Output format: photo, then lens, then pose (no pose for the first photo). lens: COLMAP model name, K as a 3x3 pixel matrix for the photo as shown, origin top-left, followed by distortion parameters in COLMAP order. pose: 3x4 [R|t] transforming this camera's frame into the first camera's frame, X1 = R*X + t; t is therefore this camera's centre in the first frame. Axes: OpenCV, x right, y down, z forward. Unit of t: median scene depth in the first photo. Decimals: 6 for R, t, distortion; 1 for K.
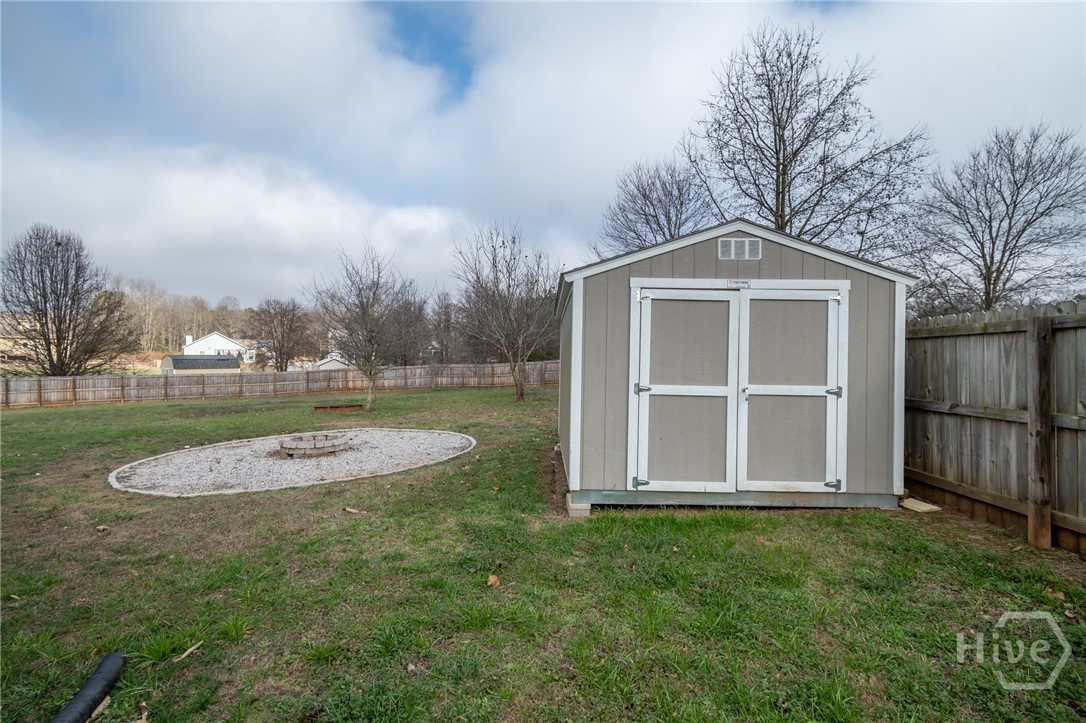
lens RADIAL K [[485.3, 0, 544.2], [0, 485.3, 367.5], [0, 0, 1]] dist [0.005747, -0.005976]
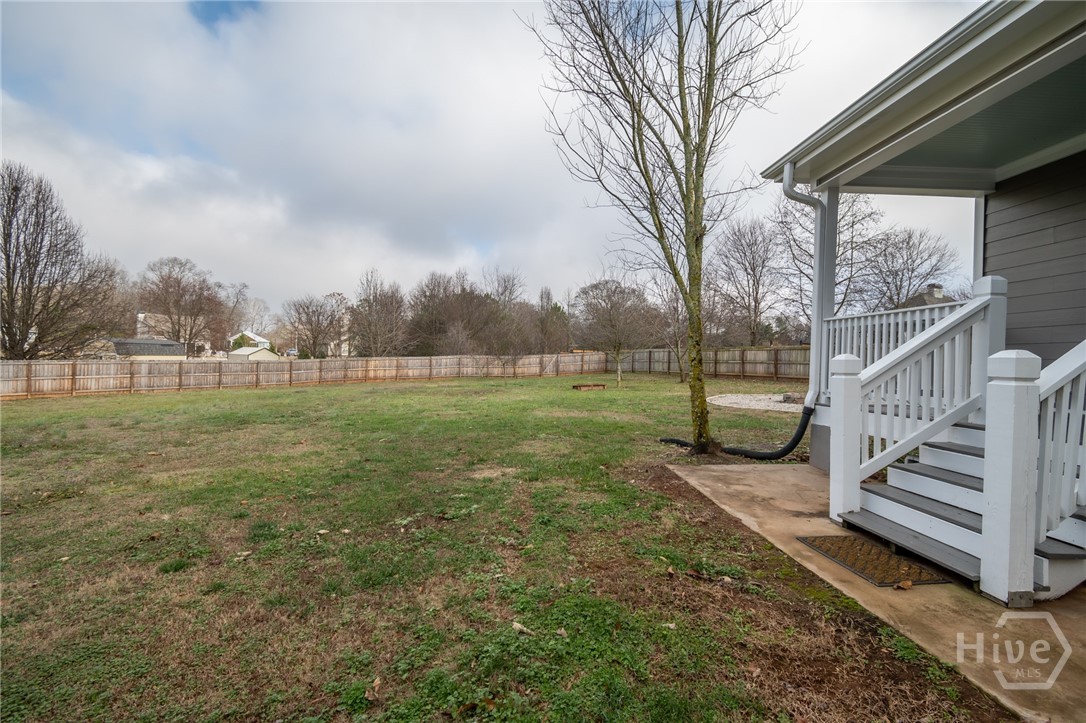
lens RADIAL K [[475.0, 0, 543.0], [0, 475.0, 361.5], [0, 0, 1]] dist [-0.000784, -0.001222]
pose [[0.914081, 0.015417, 0.405240, -0.511869], [-0.012476, 0.999873, -0.009898, 0.016131], [-0.405341, 0.003992, 0.914157, -0.033403]]
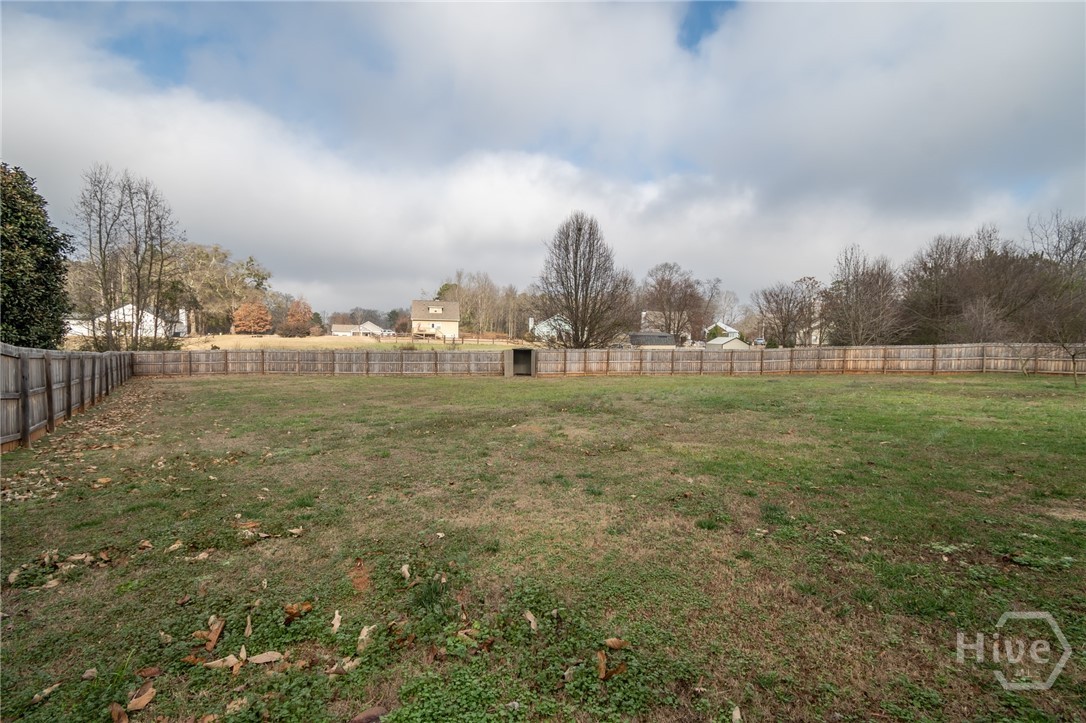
lens RADIAL K [[485.3, 0, 544.2], [0, 485.3, 367.5], [0, 0, 1]] dist [0.005747, -0.005976]
pose [[0.887563, 0.035839, -0.459290, -0.527170], [-0.019542, 0.999001, 0.040190, 0.016441], [0.460272, -0.026695, 0.887377, -0.034855]]
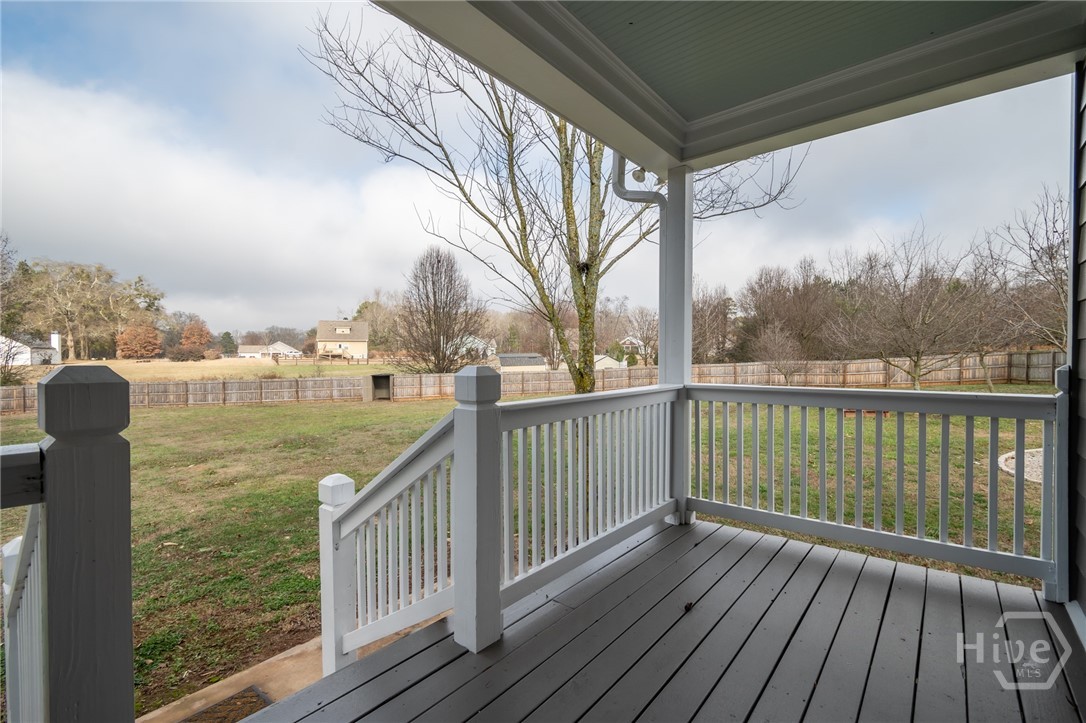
lens RADIAL K [[479.7, 0, 543.0], [0, 479.7, 361.5], [0, 0, 1]] dist [0.001751, -0.000211]
pose [[0.941067, -0.004171, -0.338196, -0.345426], [0.003958, 0.999991, -0.001321, -0.006775], [0.338198, -0.000096, 0.941075, -0.028069]]
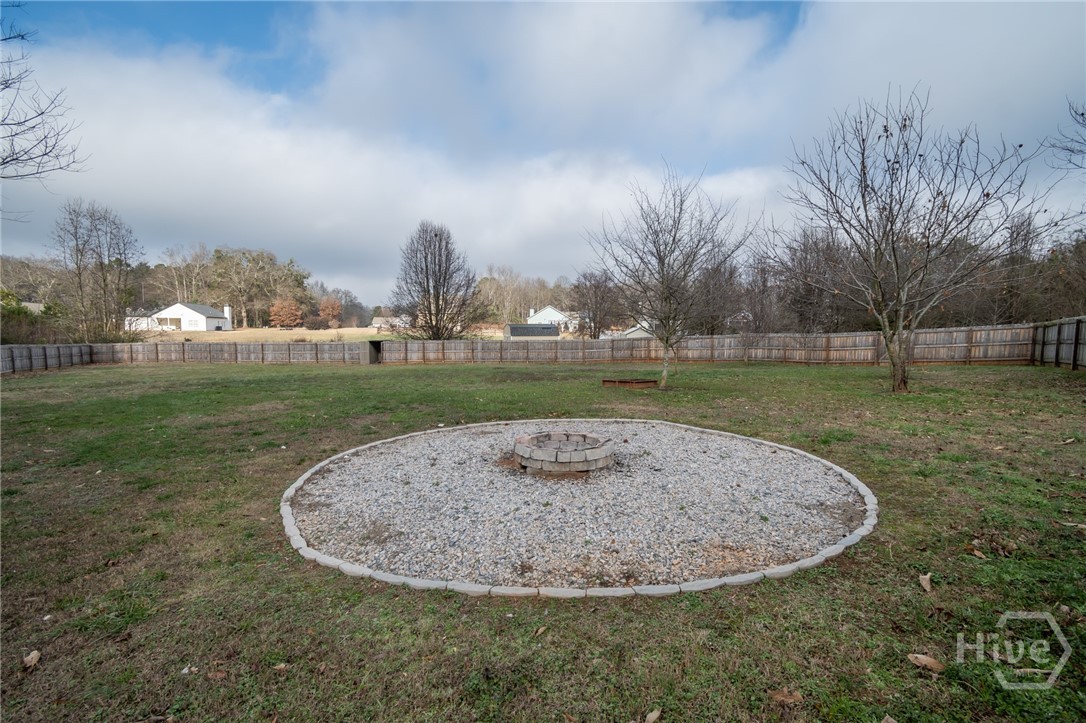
lens RADIAL K [[475.0, 0, 543.0], [0, 475.0, 361.5], [0, 0, 1]] dist [-0.000784, -0.001222]
pose [[0.814216, 0.042101, -0.579034, -0.038673], [-0.013545, 0.998473, 0.053552, 0.003017], [0.580404, -0.035760, 0.813543, 0.130629]]
